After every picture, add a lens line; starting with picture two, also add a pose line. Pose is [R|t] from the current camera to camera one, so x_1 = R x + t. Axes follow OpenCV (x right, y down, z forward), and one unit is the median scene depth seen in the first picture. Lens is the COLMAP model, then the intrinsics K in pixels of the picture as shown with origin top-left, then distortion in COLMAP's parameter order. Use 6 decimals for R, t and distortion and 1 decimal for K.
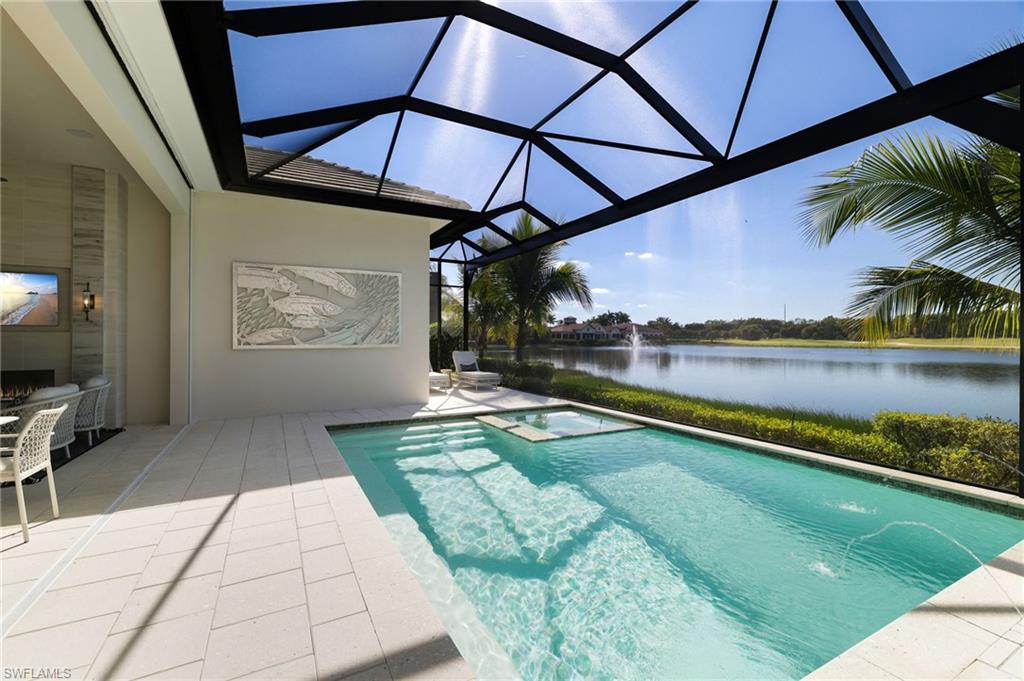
lens RADIAL K [[446.2, 0, 513.2], [0, 446.2, 338.8], [0, 0, 1]] dist [0.000202, 0.000016]
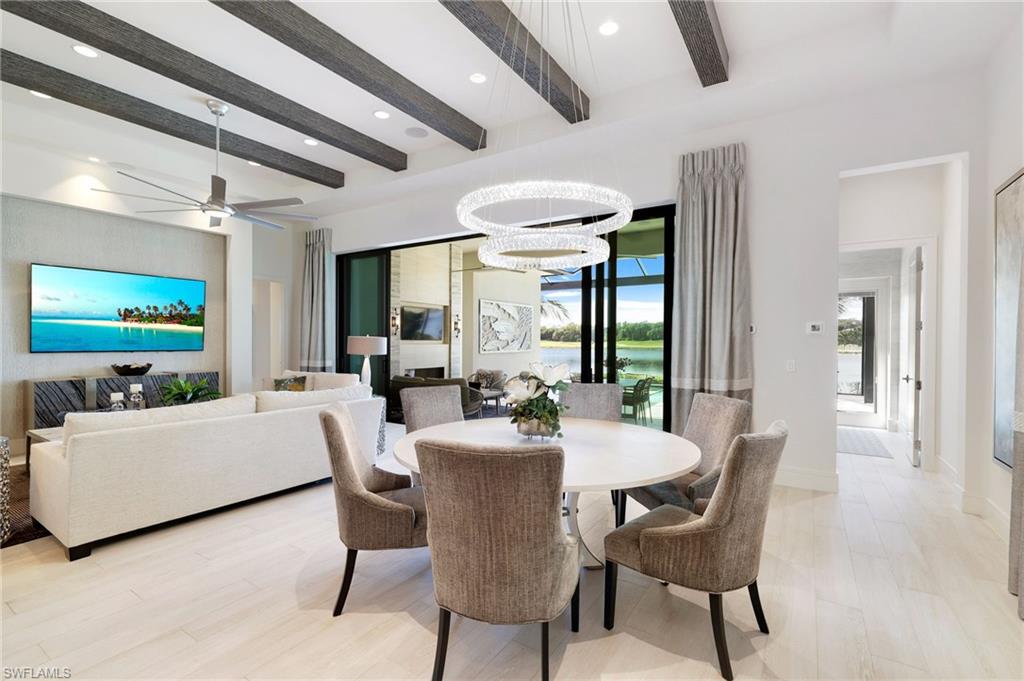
lens RADIAL K [[446.2, 0, 512.3], [0, 446.2, 342.1], [0, 0, 1]] dist [0.000202, 0.000016]
pose [[0.881087, 0.005164, 0.472926, -1.201482], [-0.007834, 0.999963, 0.003676, -0.022959], [-0.472889, -0.006944, 0.881094, -0.412065]]
